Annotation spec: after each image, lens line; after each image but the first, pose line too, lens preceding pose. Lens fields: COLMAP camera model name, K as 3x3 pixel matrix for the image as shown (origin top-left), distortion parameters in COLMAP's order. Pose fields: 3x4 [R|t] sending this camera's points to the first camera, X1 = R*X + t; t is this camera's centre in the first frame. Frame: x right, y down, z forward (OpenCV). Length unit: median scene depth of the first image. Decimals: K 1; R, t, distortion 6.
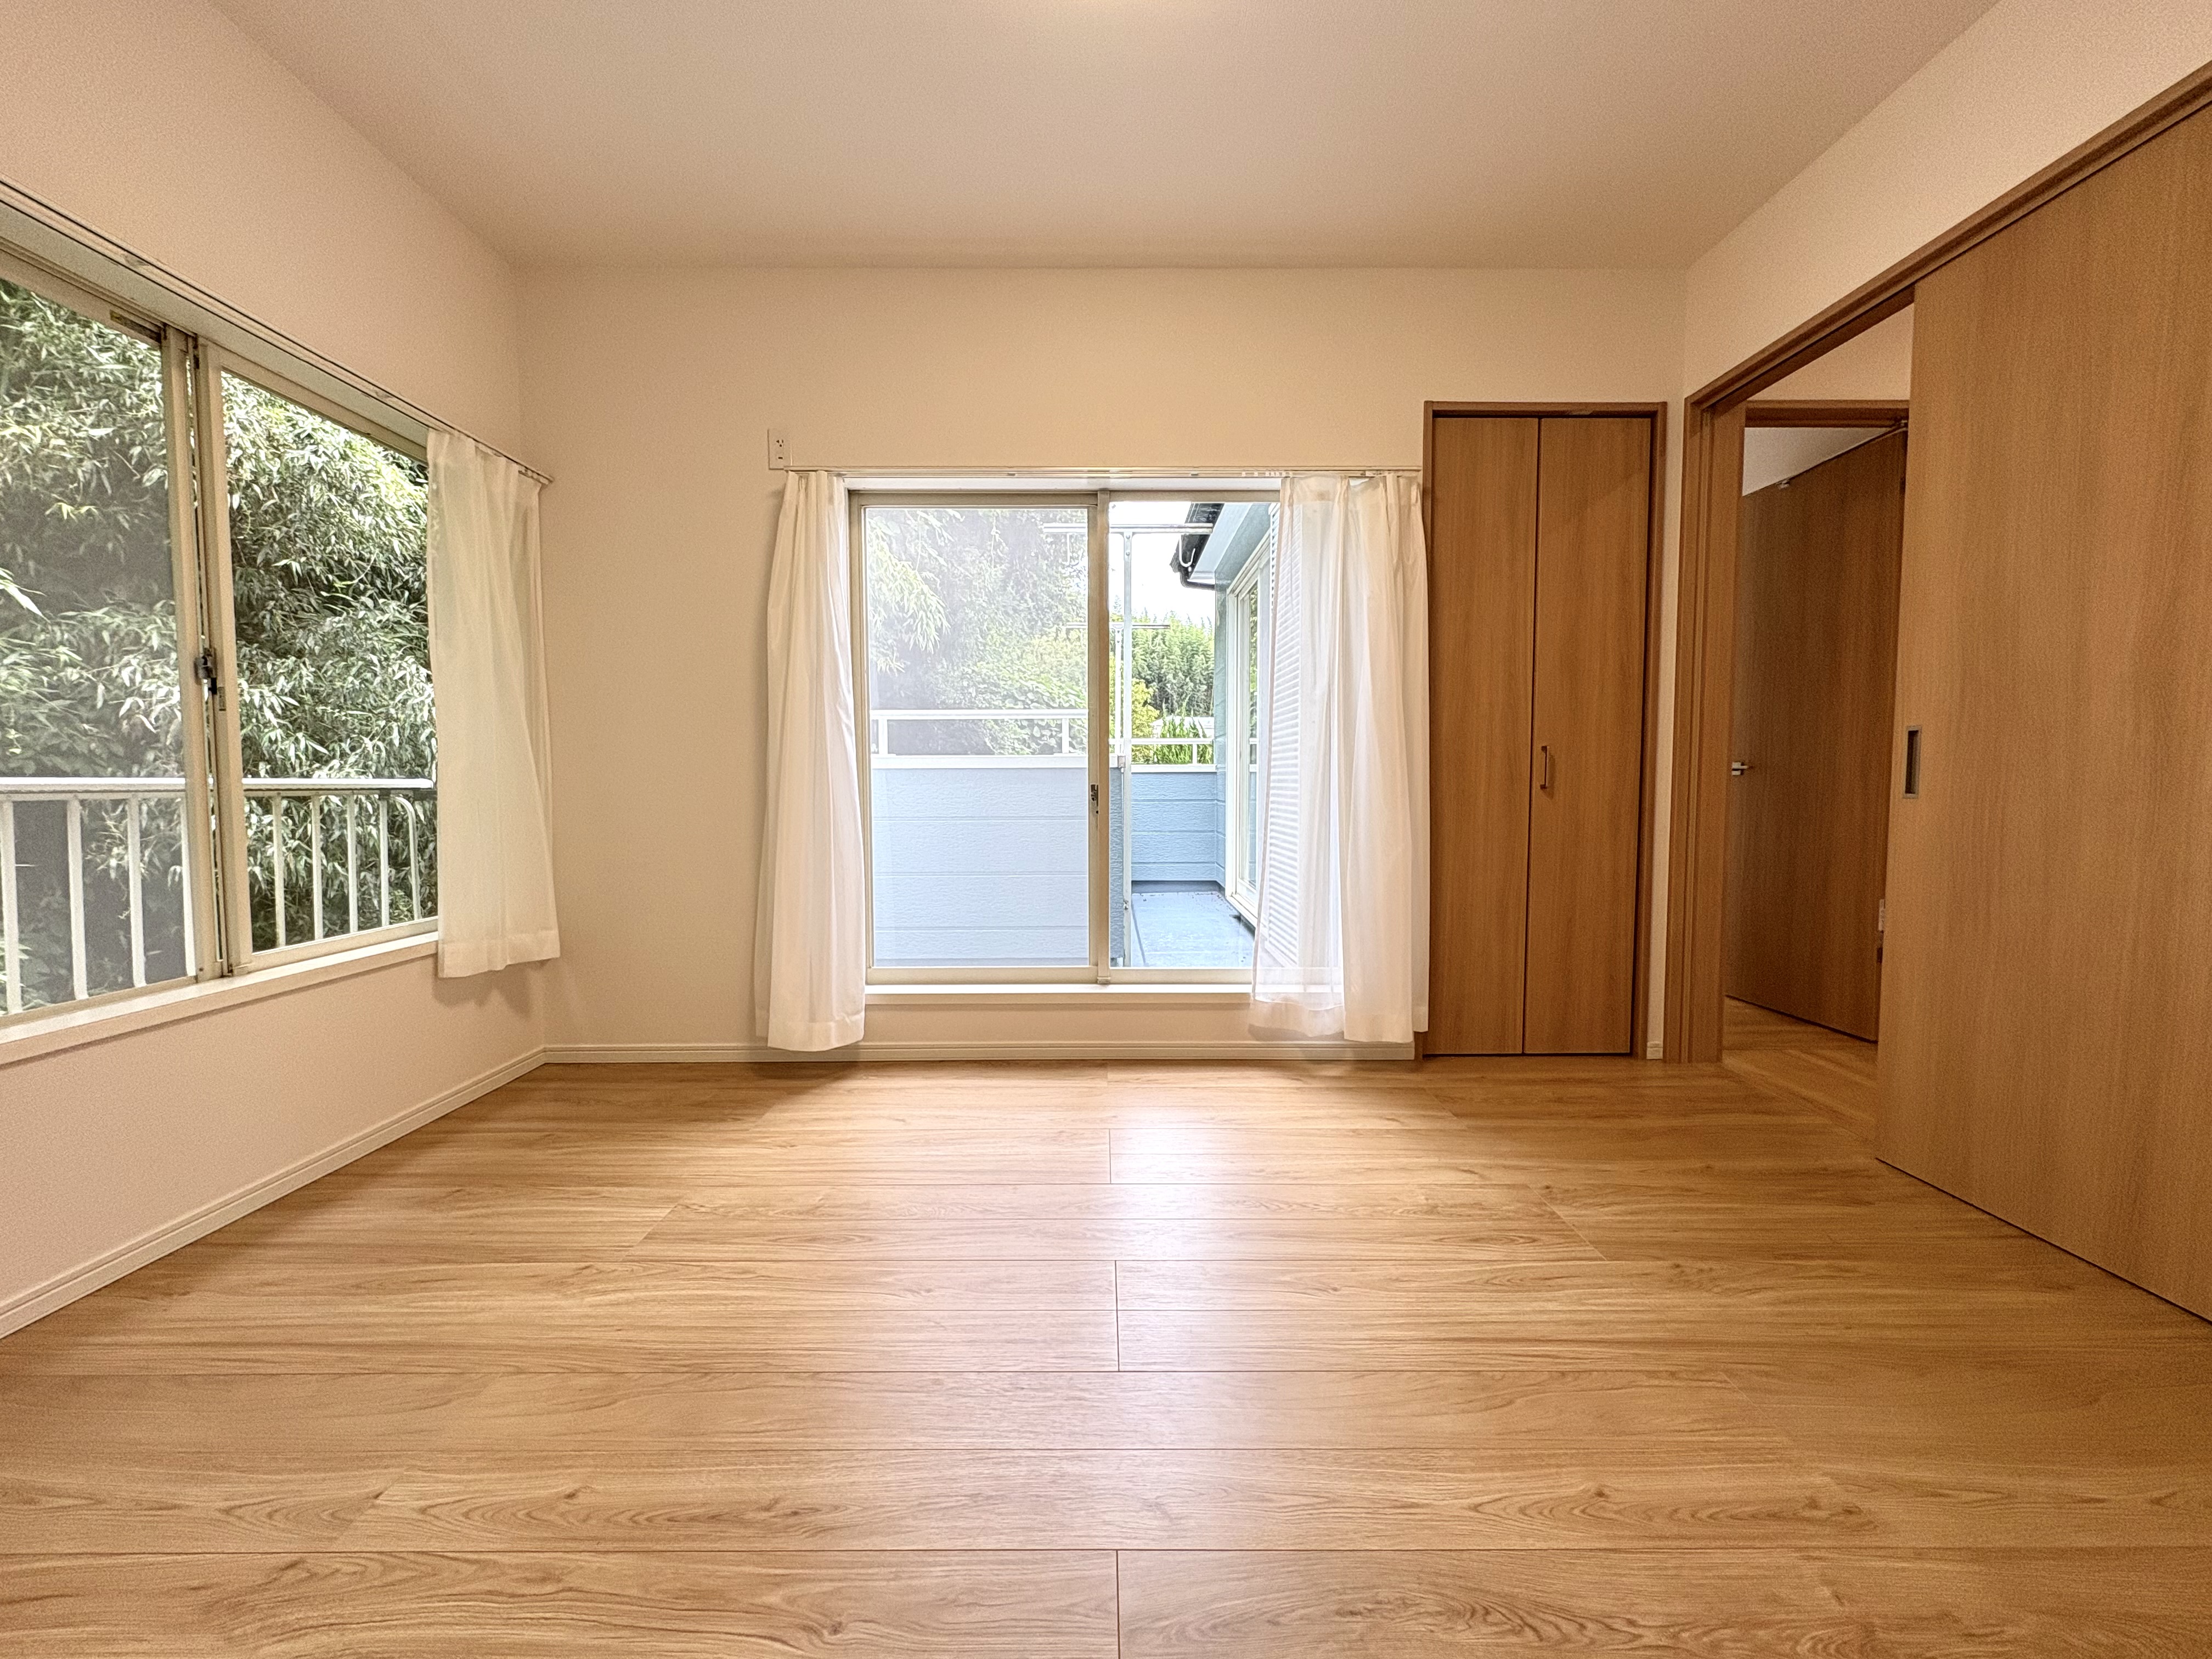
lens RADIAL K [[882.3, 0, 1109.8], [0, 882.3, 828.0], [0, 0, 1]] dist [0.000886, -0.000401]
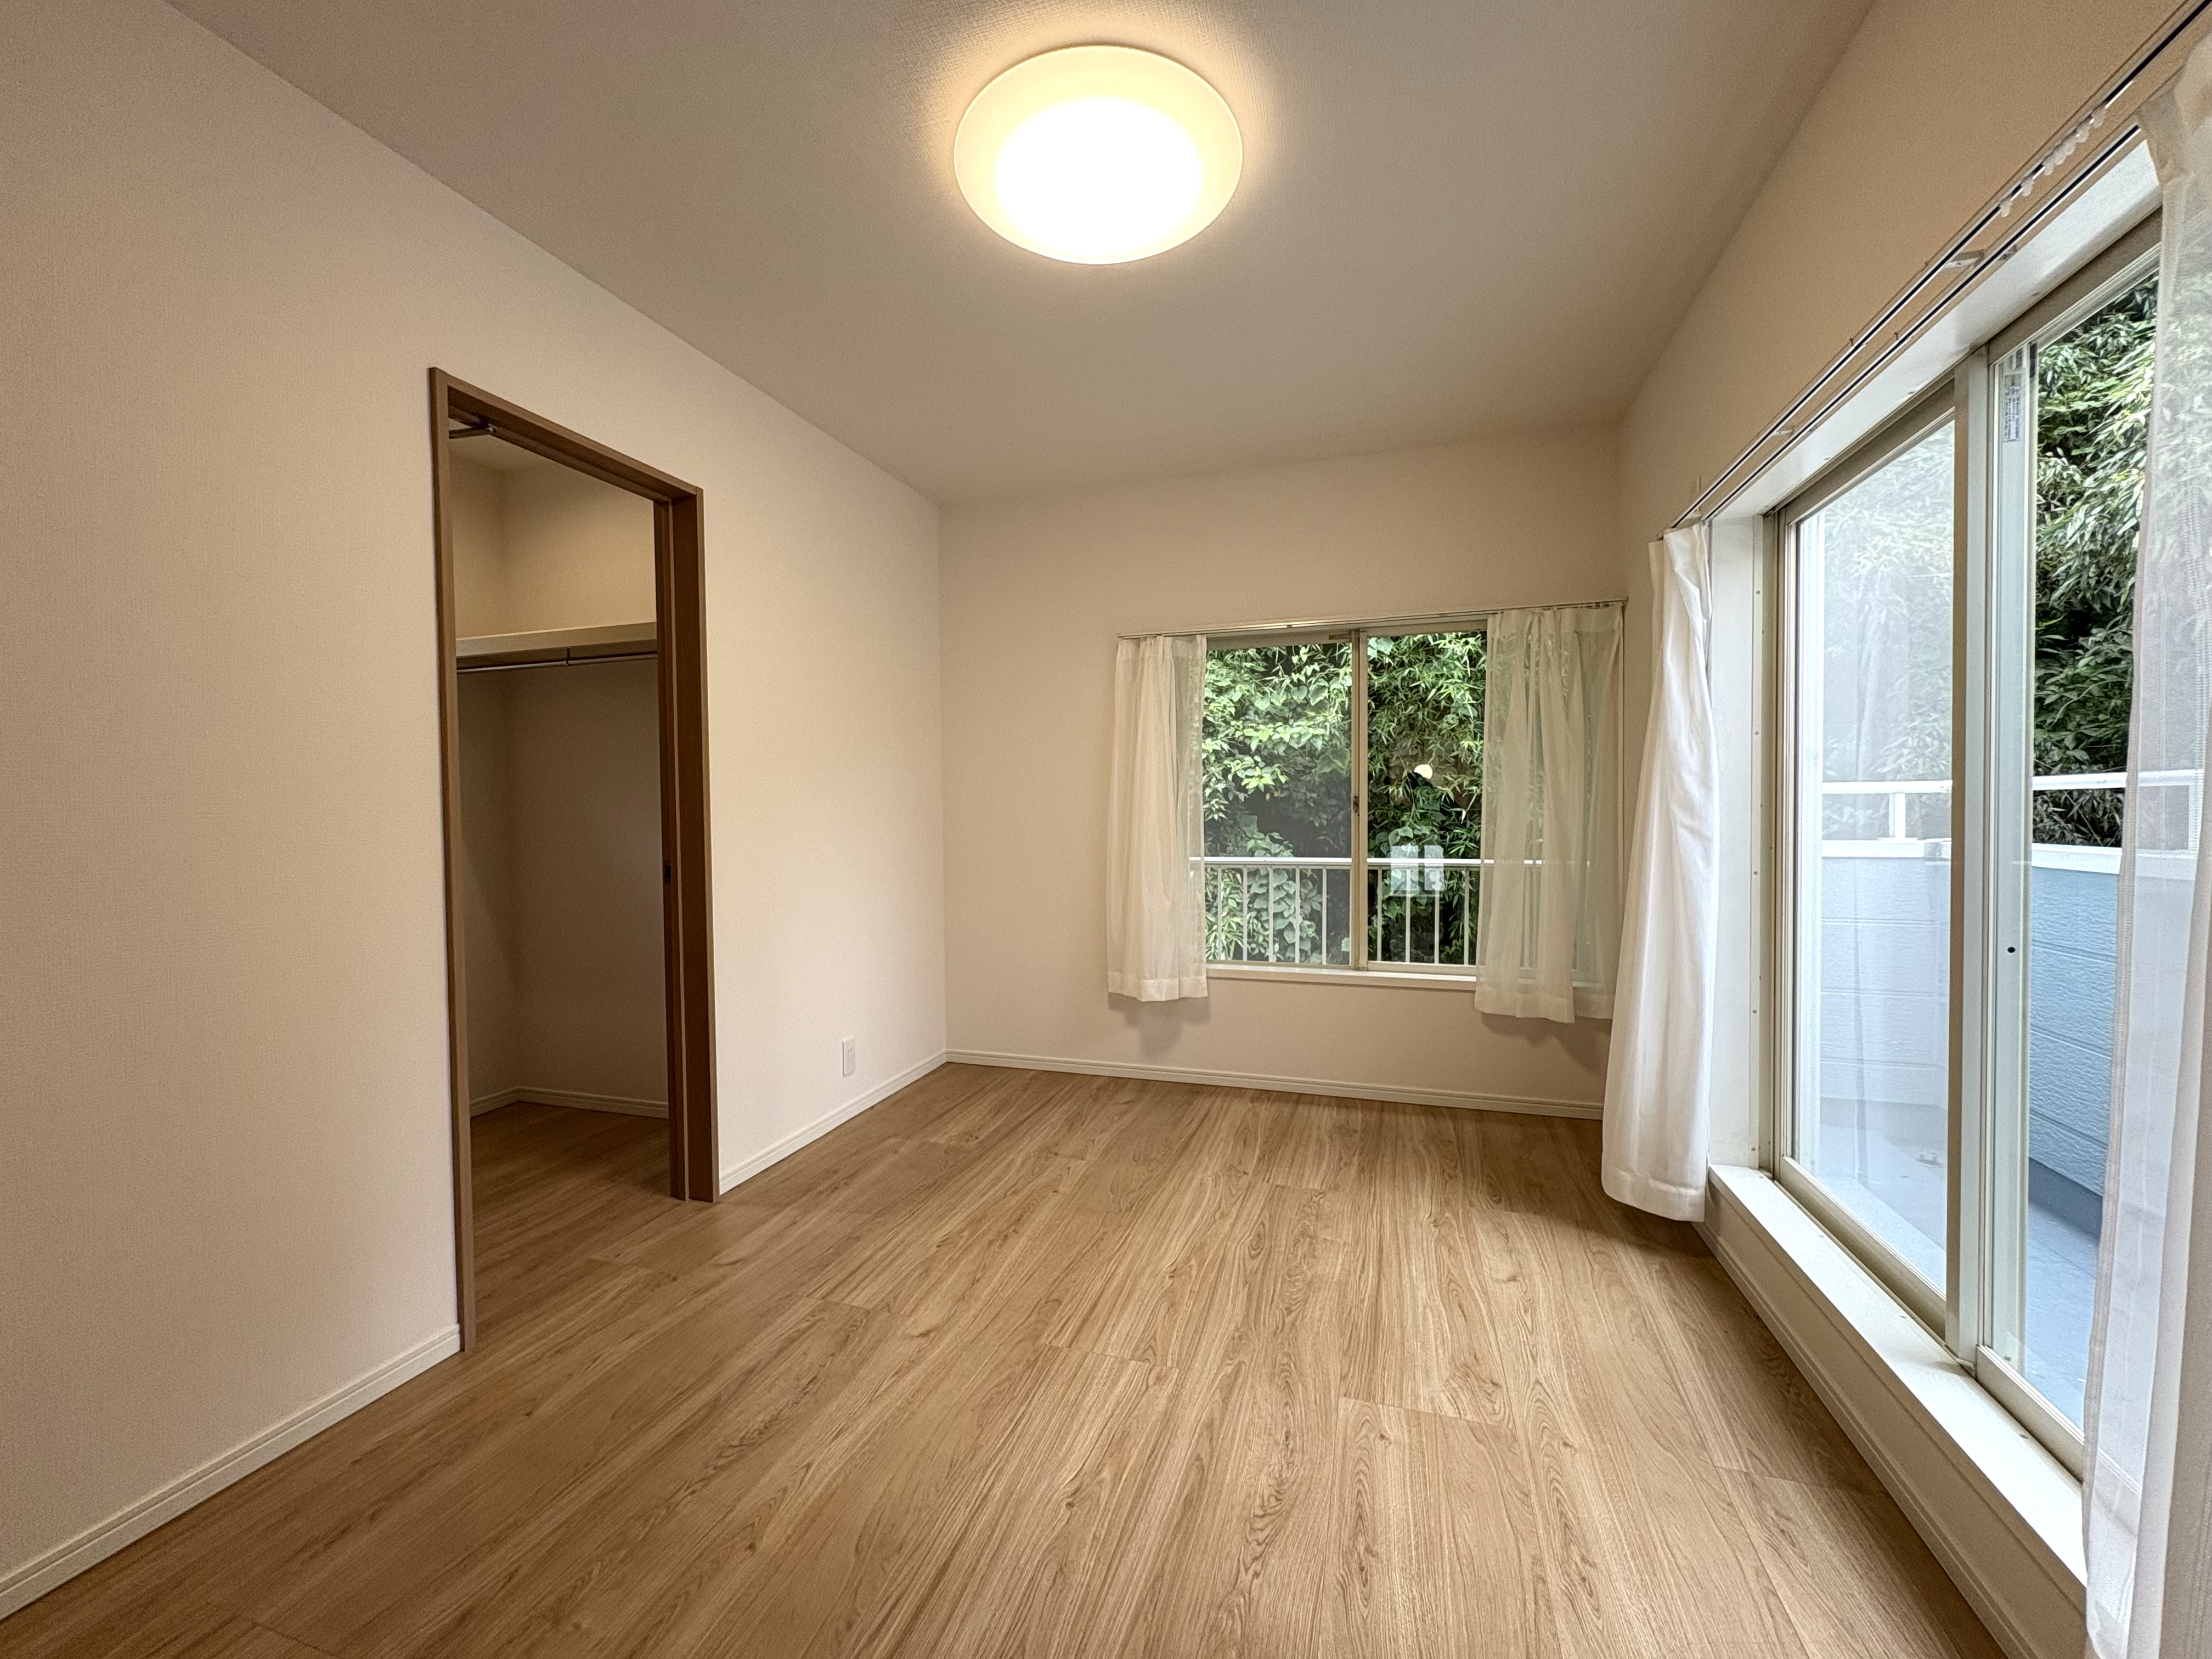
lens RADIAL K [[882.3, 0, 1112.2], [0, 882.3, 824.3], [0, 0, 1]] dist [0.000886, -0.000401]
pose [[-0.309987, 0.023152, -0.950459, 0.891053], [-0.043155, 0.998330, 0.038393, -0.181884], [0.949761, 0.052919, -0.308470, 1.040412]]
